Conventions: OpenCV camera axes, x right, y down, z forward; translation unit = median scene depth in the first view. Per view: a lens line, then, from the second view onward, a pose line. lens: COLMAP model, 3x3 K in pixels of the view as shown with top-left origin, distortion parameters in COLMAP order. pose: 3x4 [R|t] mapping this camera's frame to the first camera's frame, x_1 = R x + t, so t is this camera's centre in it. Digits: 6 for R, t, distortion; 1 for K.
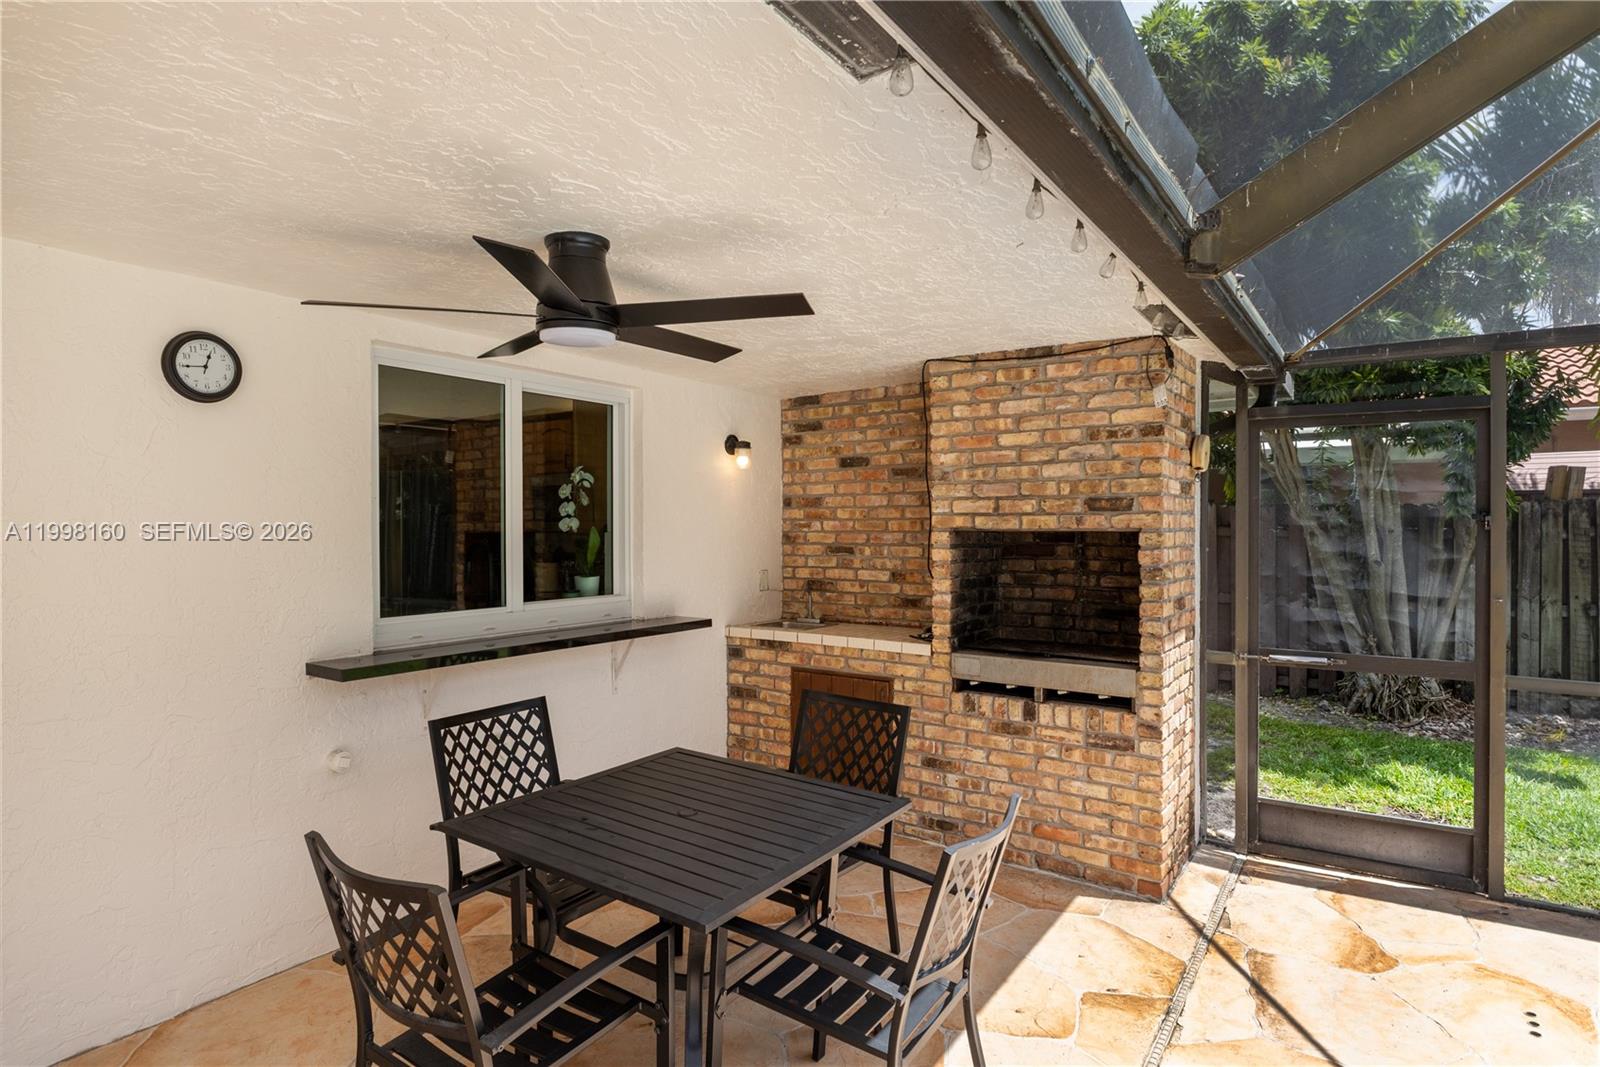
lens RADIAL K [[860.2, 0, 809.4], [0, 860.2, 534.6], [0, 0, 1]] dist [-0.003986, -0.000632]
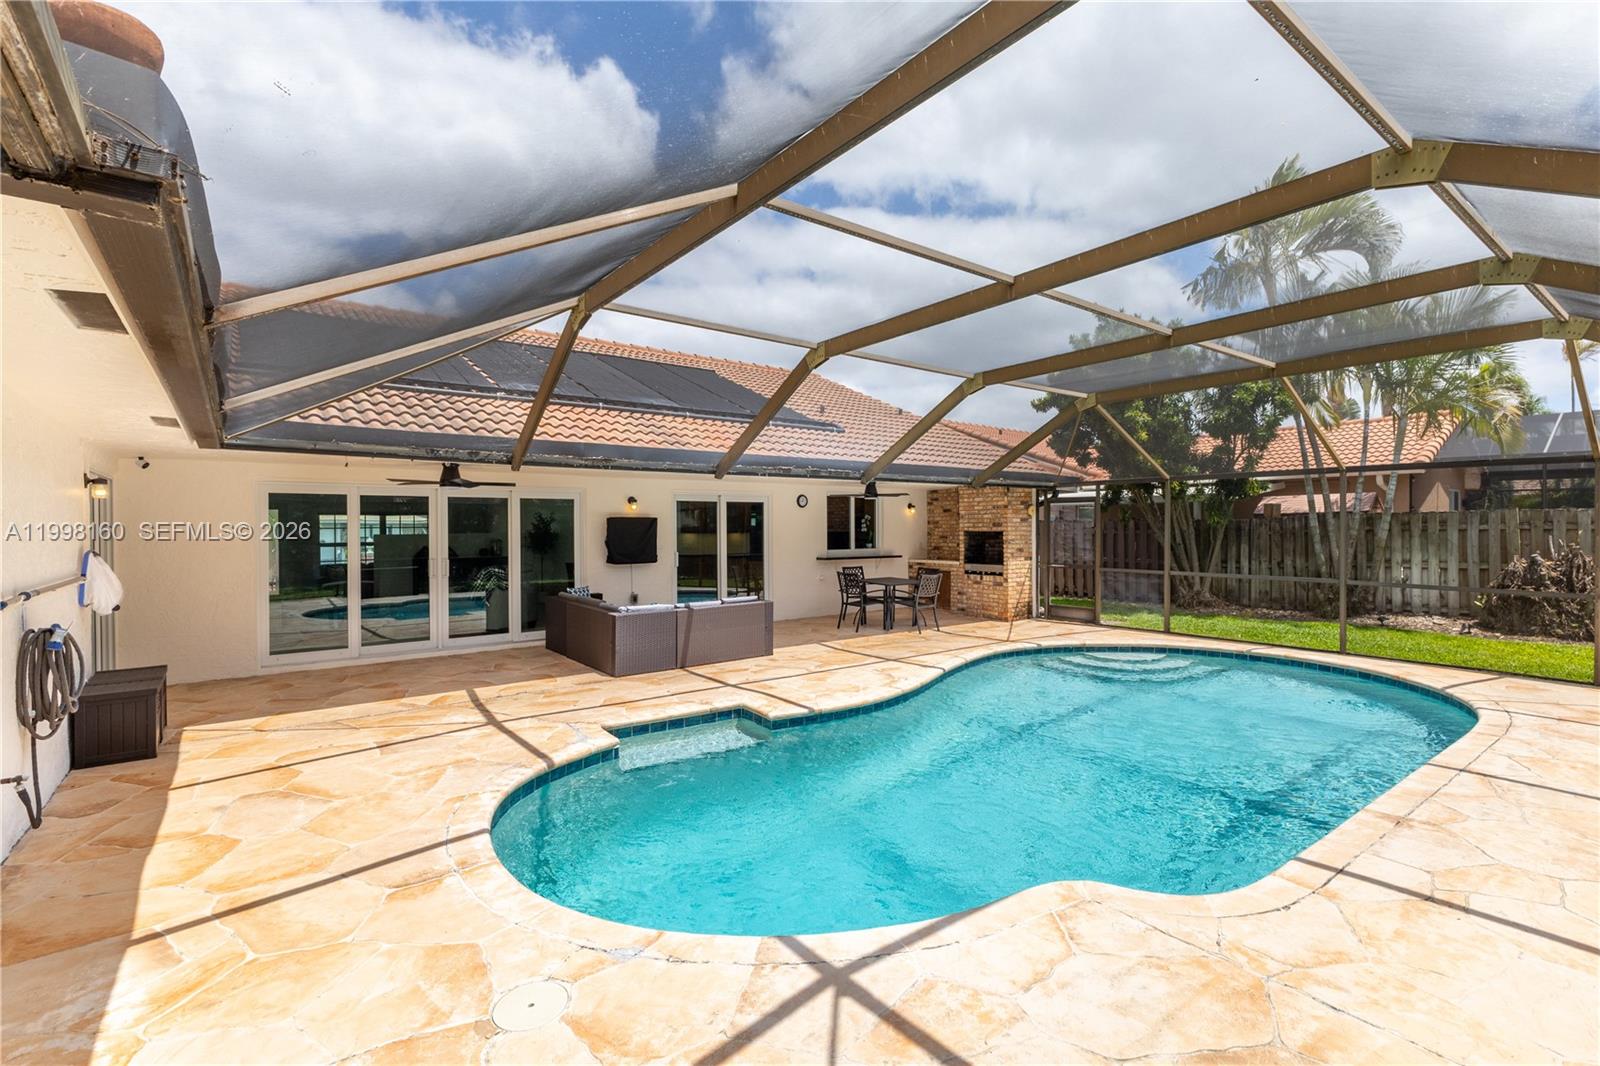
lens RADIAL K [[734.8, 0, 805.6], [0, 734.8, 522.4], [0, 0, 1]] dist [-0.001326, -0.000572]
pose [[0.950798, -0.004772, -0.309773, 0.506183], [-0.000769, 0.999842, -0.017763, 0.014846], [0.309809, 0.017127, 0.950645, -2.295348]]
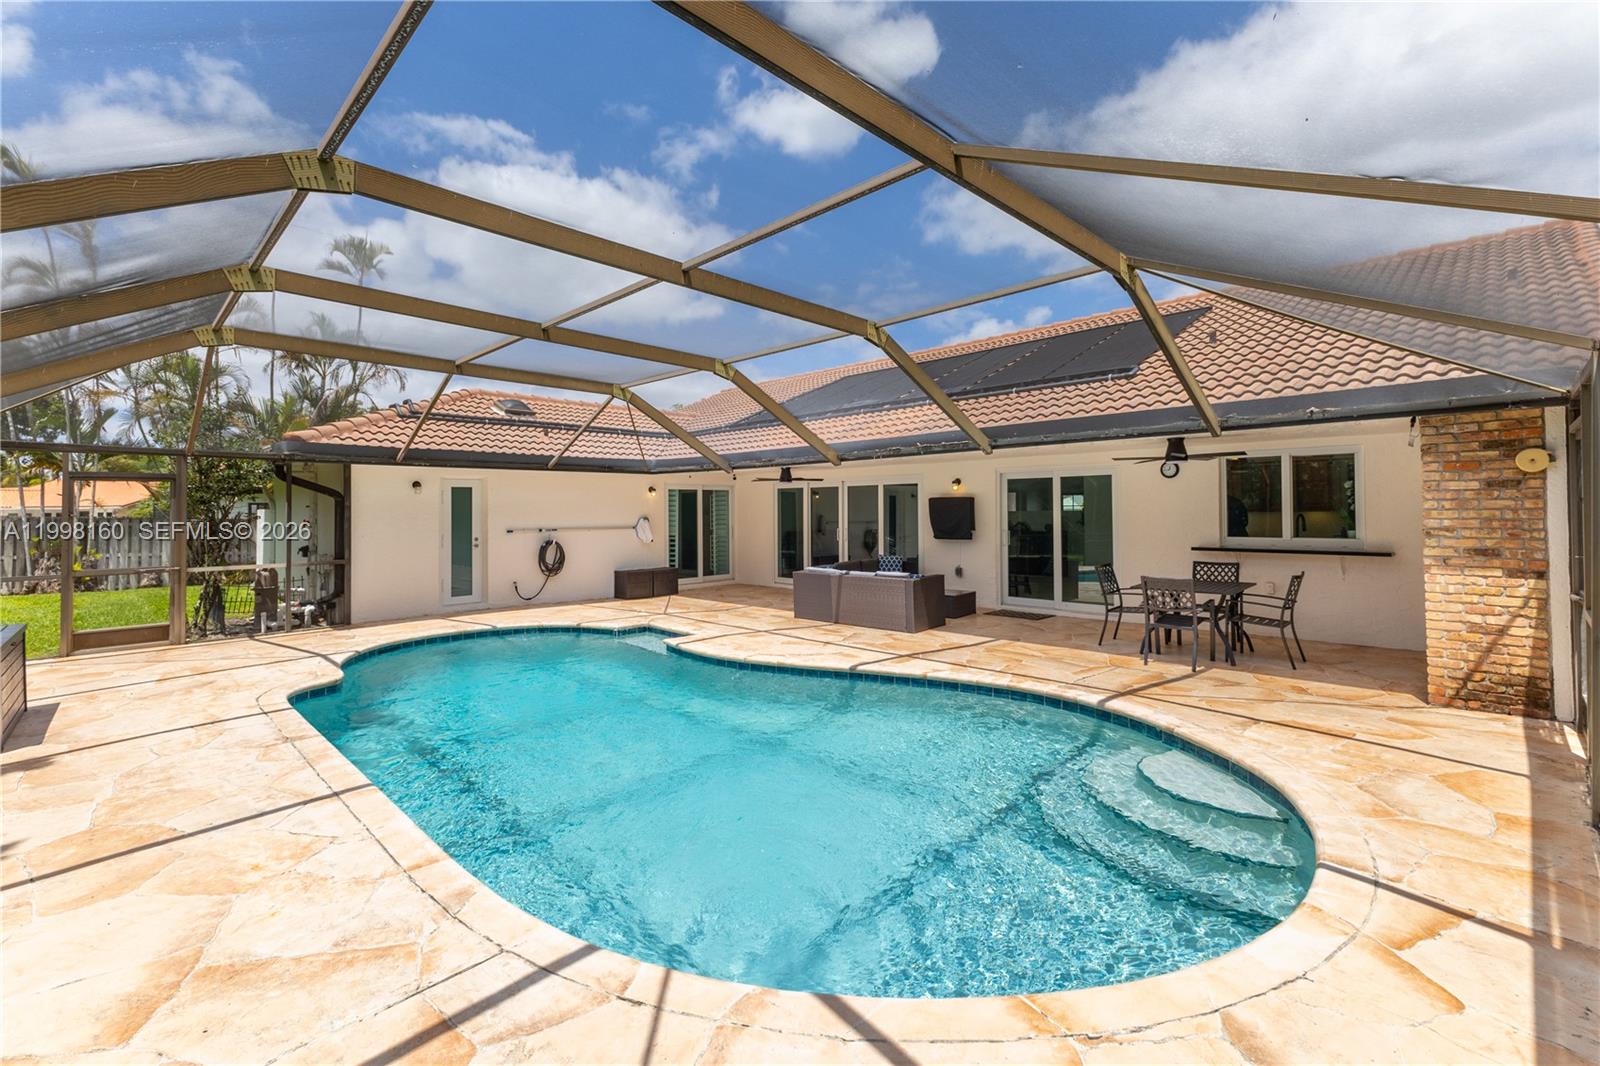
lens RADIAL K [[704.1, 0, 822.2], [0, 704.1, 504.6], [0, 0, 1]] dist [0.019783, -0.003685]
pose [[-0.169311, -0.003725, -0.985556, 1.969956], [-0.002107, 0.999992, -0.003418, -0.007559], [0.985560, 0.001498, -0.169317, -0.037577]]
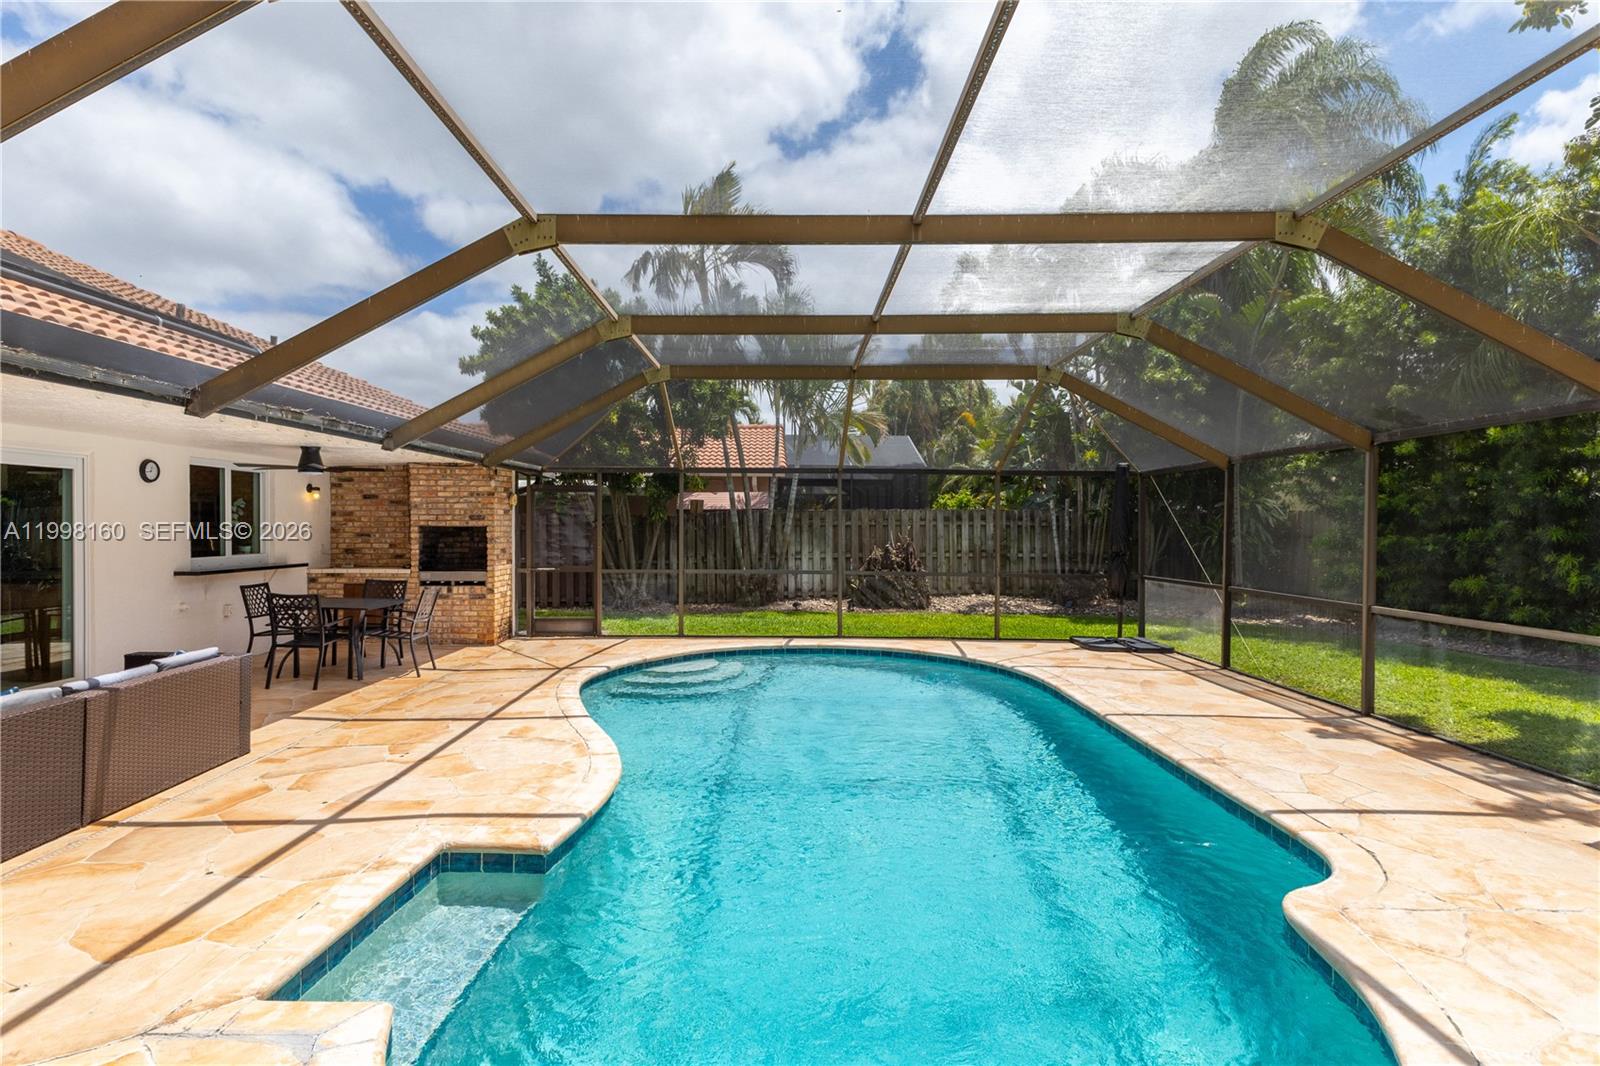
lens RADIAL K [[827.2, 0, 807.2], [0, 827.2, 532.7], [0, 0, 1]] dist [0.035812, -0.008630]
pose [[0.813576, -0.004385, 0.581442, -0.366141], [0.003906, 0.999990, 0.002076, 0.014704], [-0.581445, 0.000582, 0.813585, -1.847618]]
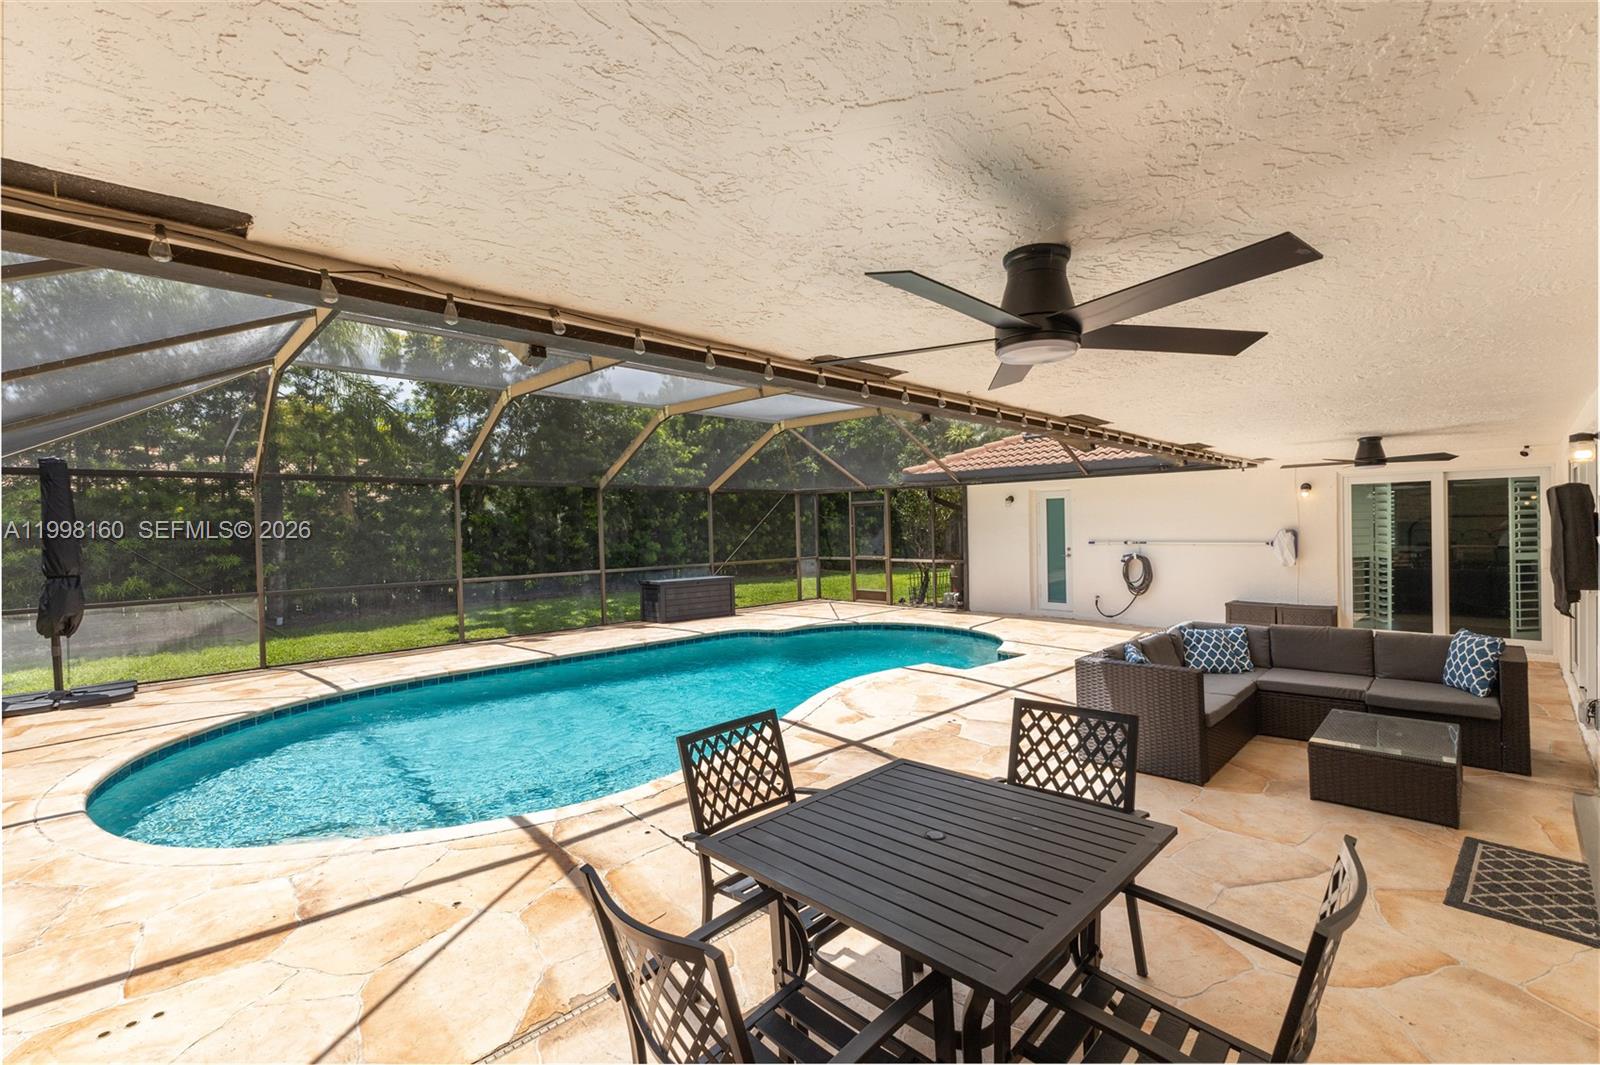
lens RADIAL K [[704.1, 0, 788.8], [0, 704.1, 525.7], [0, 0, 1]] dist [0.019783, -0.003685]
pose [[-0.972886, 0.015644, 0.230755, -0.116559], [0.019517, 0.999704, 0.014509, -0.032523], [-0.230460, 0.018620, -0.972904, 1.131103]]
